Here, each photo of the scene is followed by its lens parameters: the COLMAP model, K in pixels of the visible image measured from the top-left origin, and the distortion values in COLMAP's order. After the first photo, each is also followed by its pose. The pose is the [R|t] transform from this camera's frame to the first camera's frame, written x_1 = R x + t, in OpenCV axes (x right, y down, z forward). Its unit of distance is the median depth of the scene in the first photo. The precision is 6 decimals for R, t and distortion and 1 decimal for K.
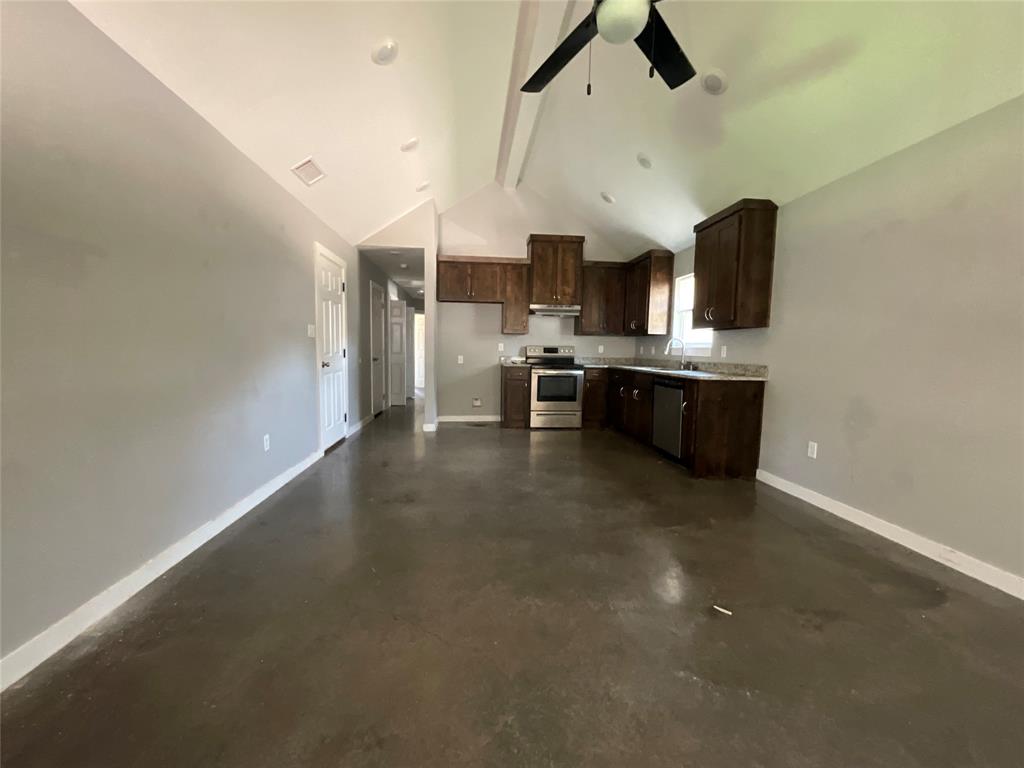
lens RADIAL K [[417.3, 0, 510.3], [0, 417.3, 386.9], [0, 0, 1]] dist [-0.004445, 0.000119]
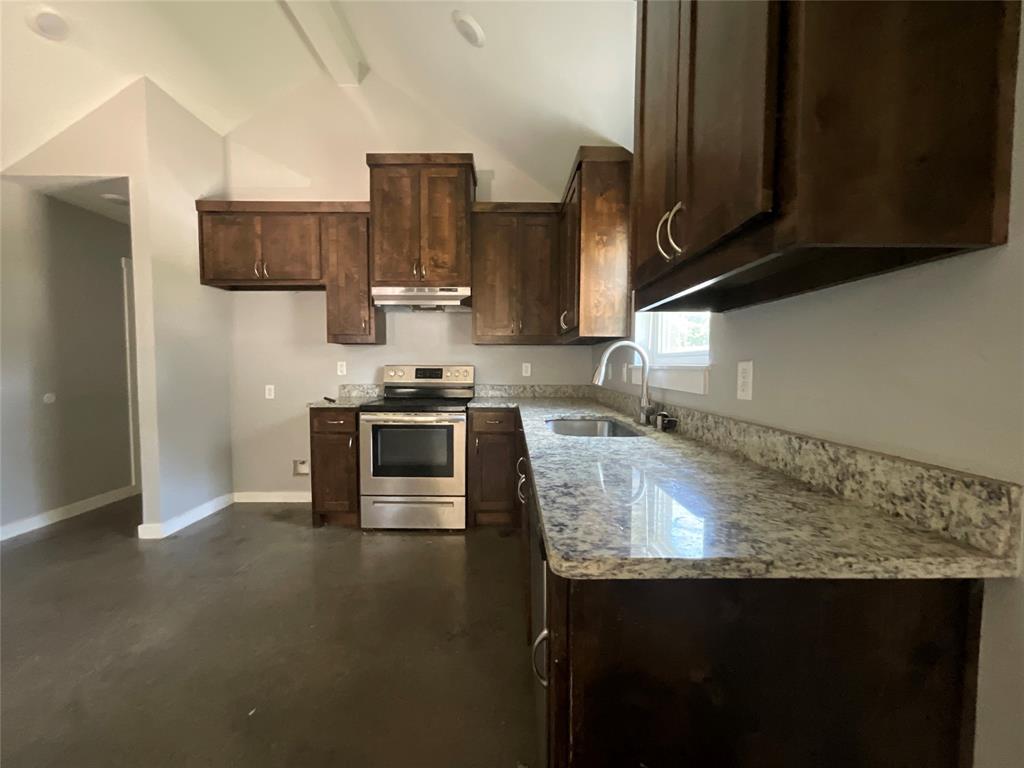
lens RADIAL K [[417.3, 0, 513.5], [0, 417.3, 382.5], [0, 0, 1]] dist [-0.004445, 0.000119]
pose [[0.995787, -0.011753, -0.090936, 0.273001], [0.007038, 0.998623, -0.051989, -0.049697], [0.091421, 0.051130, 0.994499, 0.504812]]
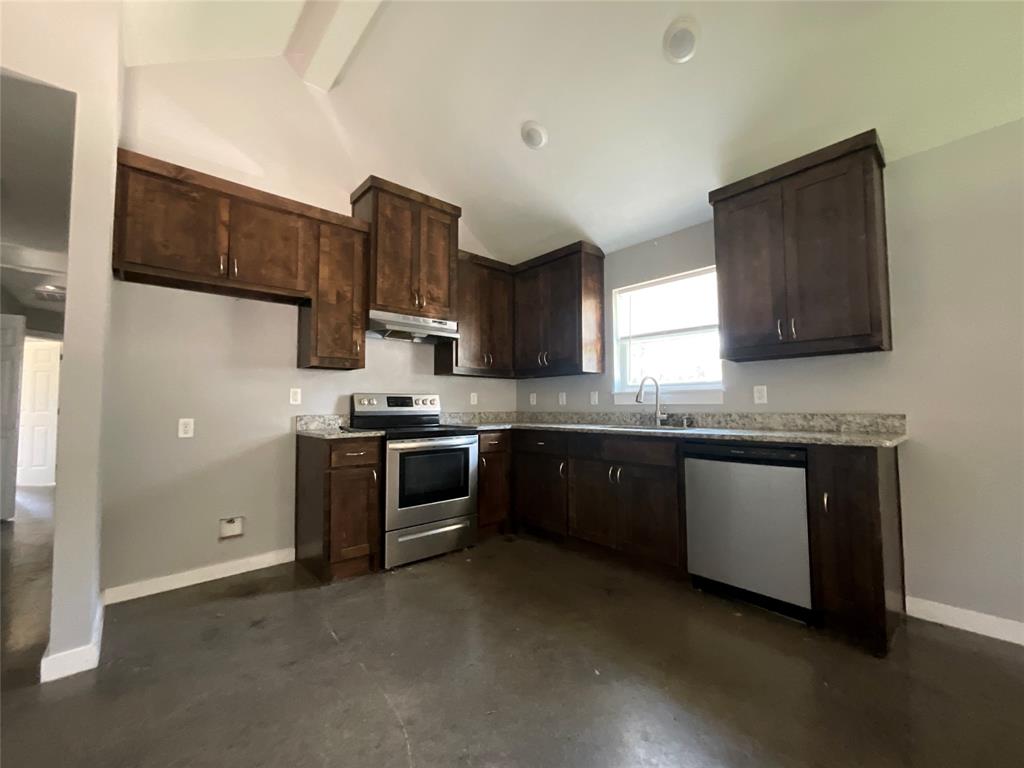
lens RADIAL K [[417.3, 0, 512.1], [0, 417.3, 384.8], [0, 0, 1]] dist [-0.004445, 0.000119]
pose [[0.801424, 0.007504, 0.598049, -0.114988], [0.074120, 0.990967, -0.111760, -0.041110], [-0.593486, 0.133895, 0.793629, 0.520814]]
